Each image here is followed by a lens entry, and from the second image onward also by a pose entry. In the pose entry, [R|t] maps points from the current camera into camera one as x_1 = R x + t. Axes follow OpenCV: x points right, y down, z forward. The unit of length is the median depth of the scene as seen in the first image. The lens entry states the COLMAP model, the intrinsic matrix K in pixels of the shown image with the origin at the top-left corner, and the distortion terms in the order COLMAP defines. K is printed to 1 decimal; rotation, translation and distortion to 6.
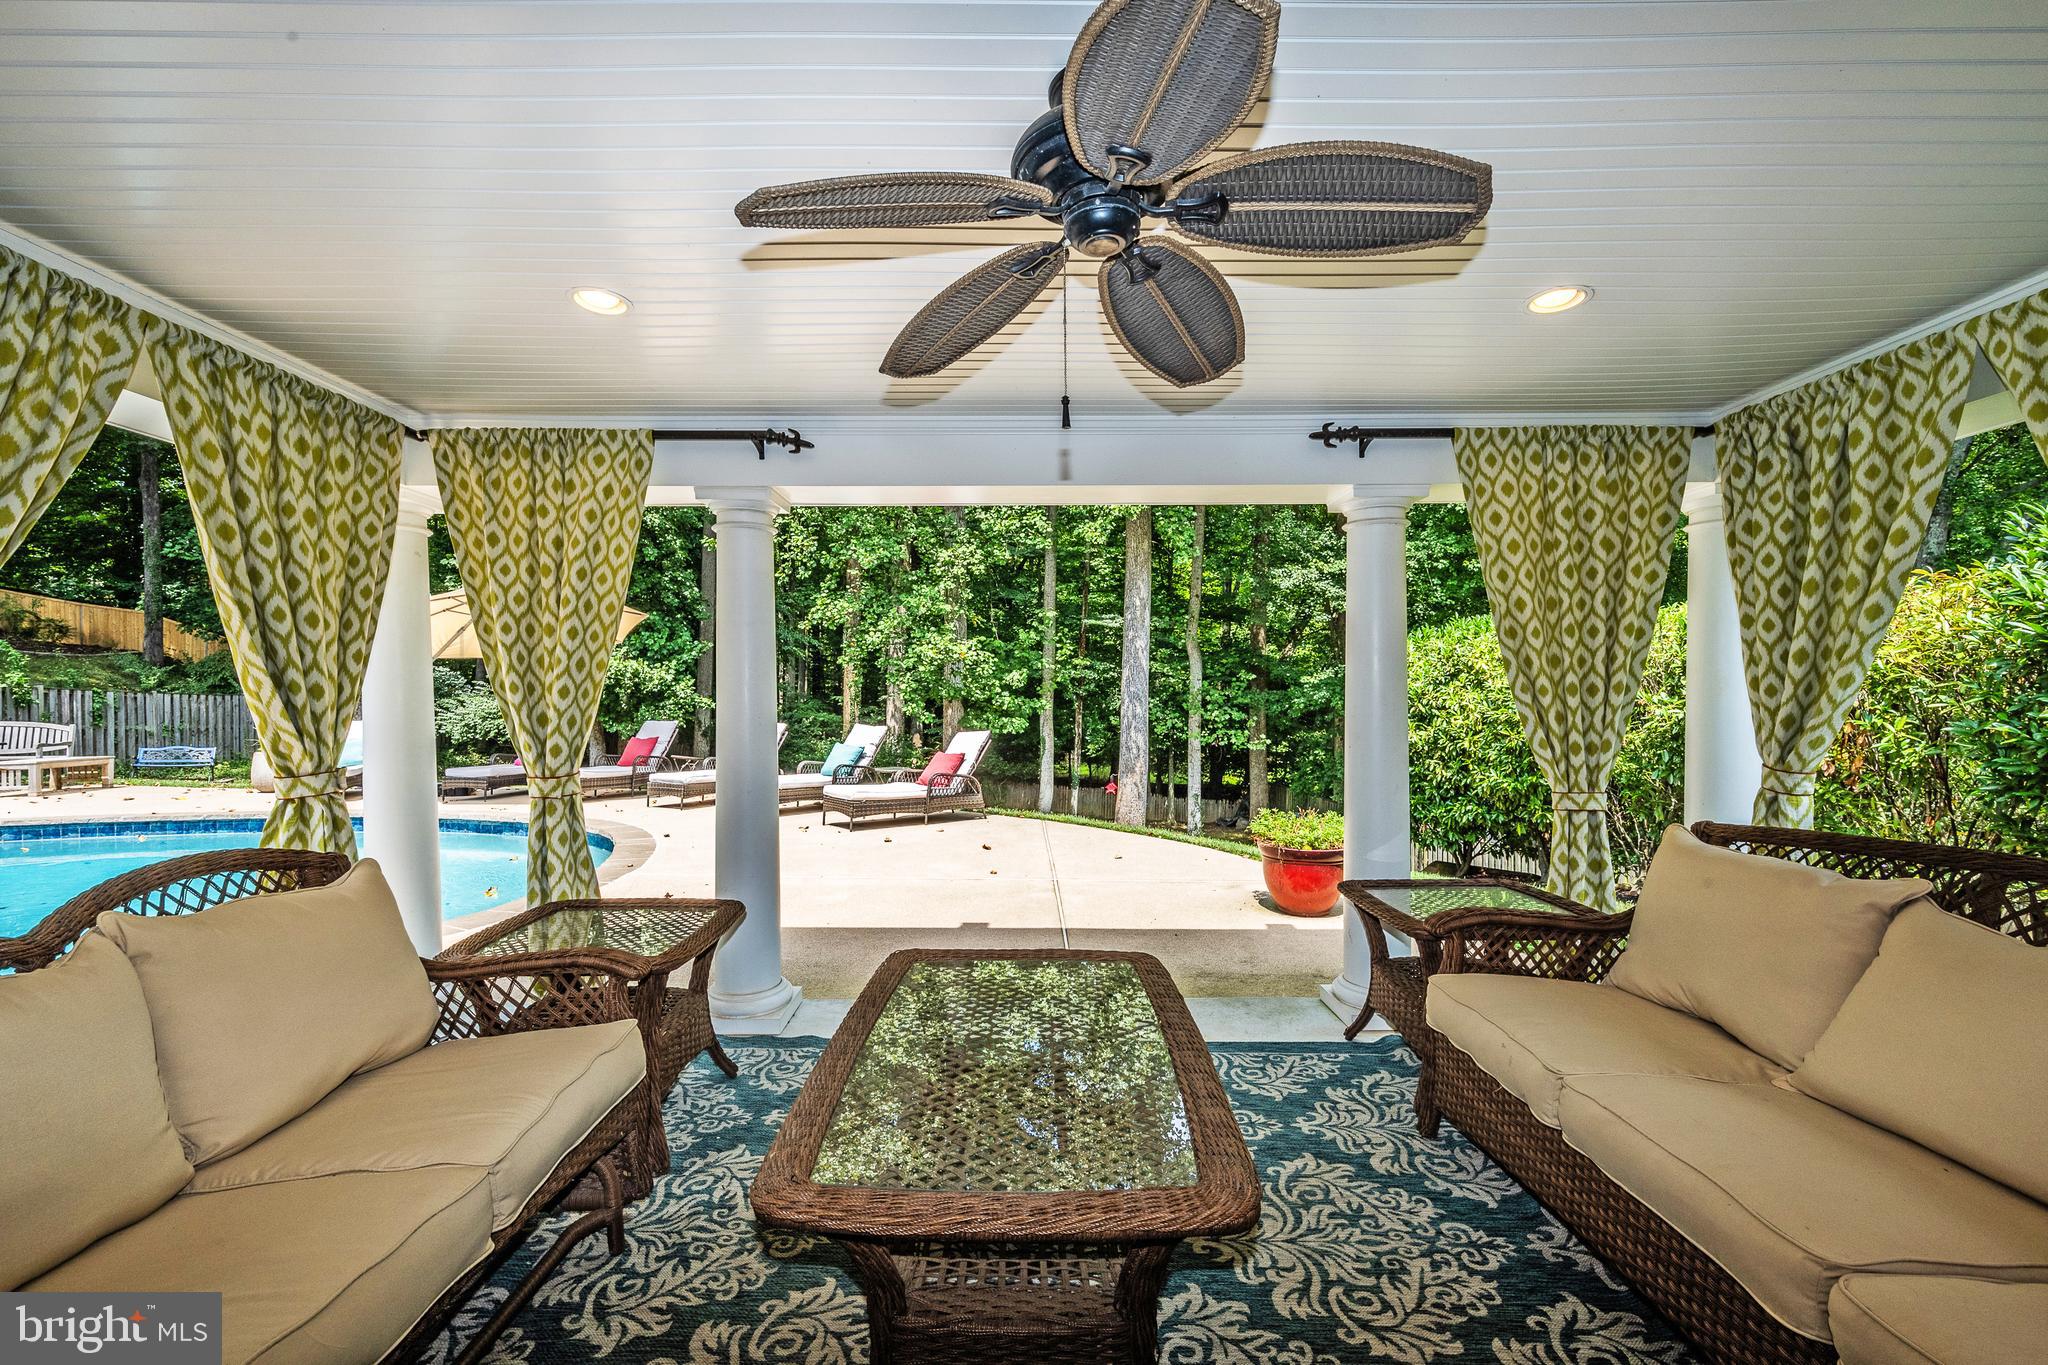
lens RADIAL K [[860.8, 0, 1024.0], [0, 860.8, 682.5], [0, 0, 1]] dist [0.002475, -0.003283]
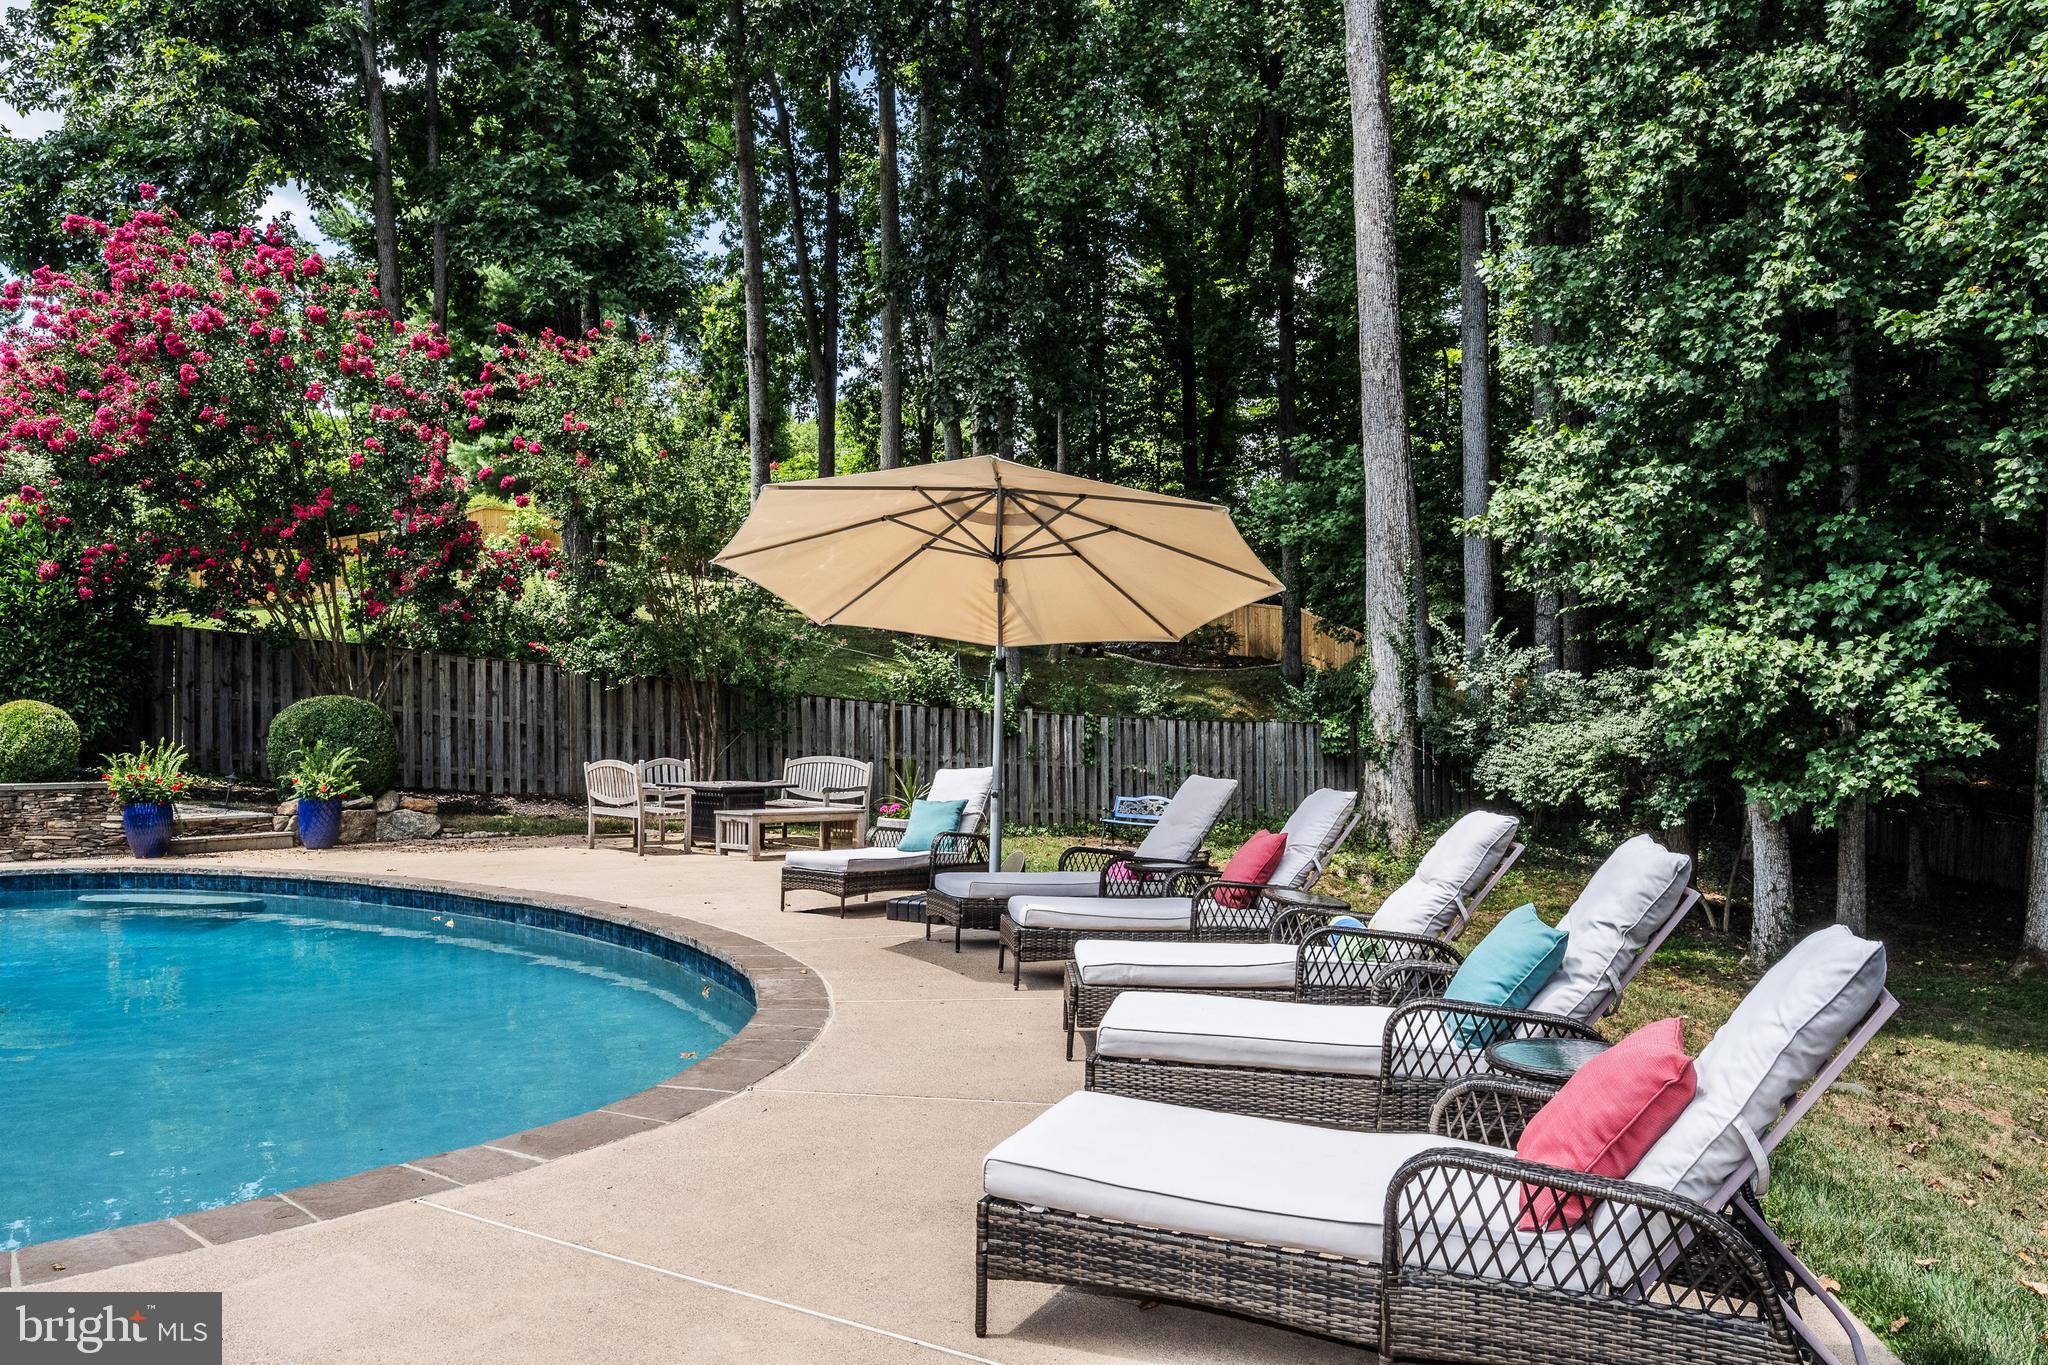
lens RADIAL K [[1546.2, 0, 1024.0], [0, 1546.2, 682.5], [0, 0, 1]] dist [-0.000713, 0.001928]
pose [[0.455823, -0.024723, -0.889727, 0.067364], [0.014815, 0.999686, -0.020188, 0.006201], [0.889947, -0.003979, 0.456046, 0.319266]]
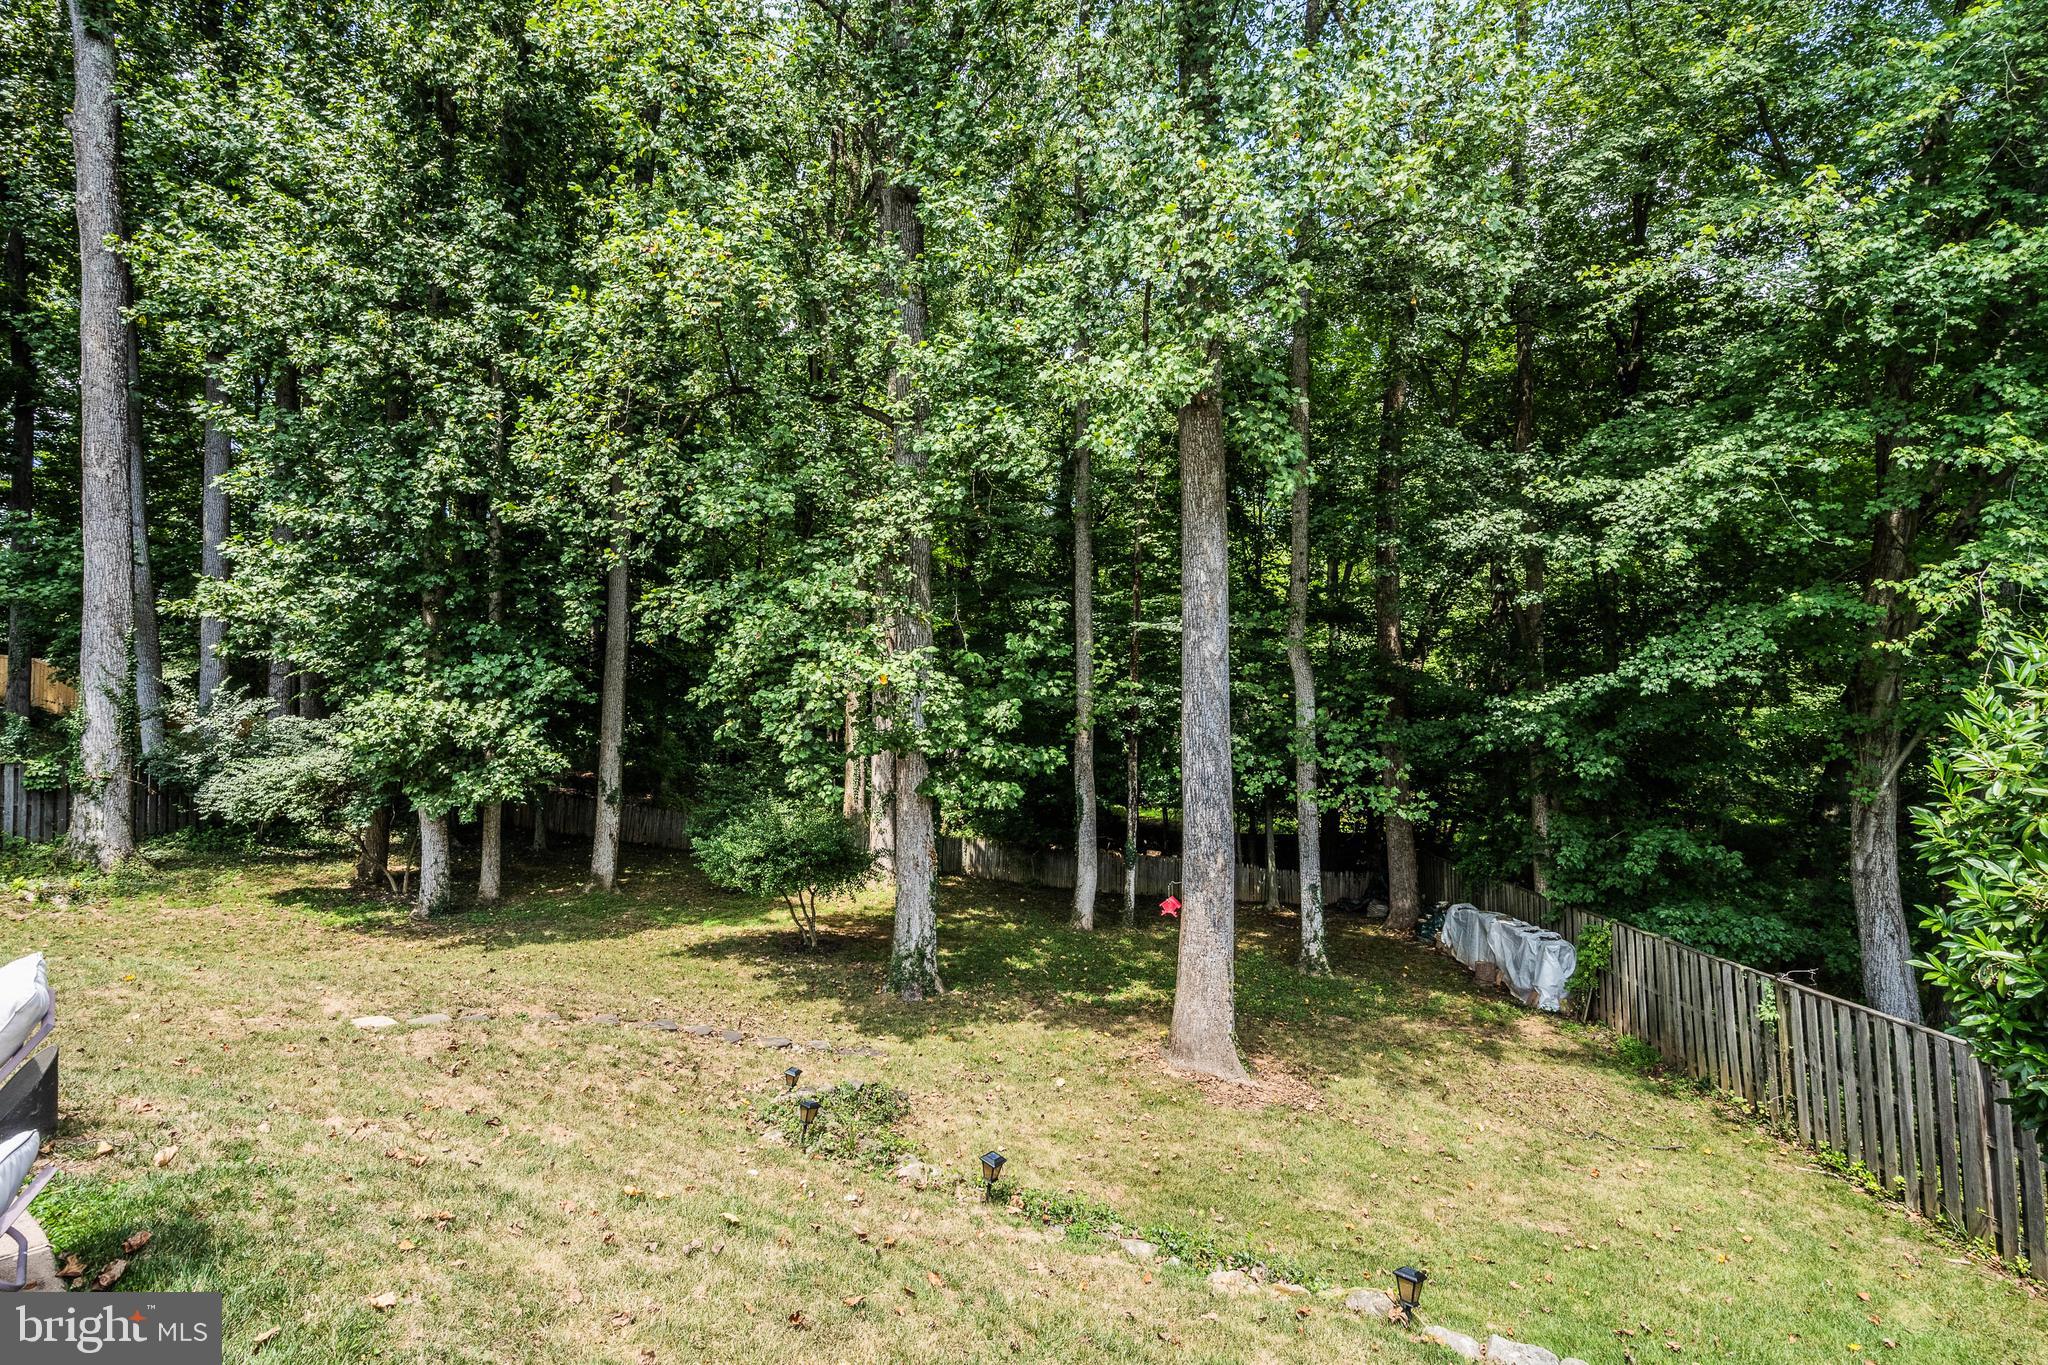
lens RADIAL K [[875.2, 0, 1024.0], [0, 875.2, 682.5], [0, 0, 1]] dist [0.001619, -0.008704]
pose [[0.994772, -0.028634, -0.098021, 0.064801], [0.025641, 0.999170, -0.031660, -0.007783], [0.098846, 0.028981, 0.994681, 0.392980]]
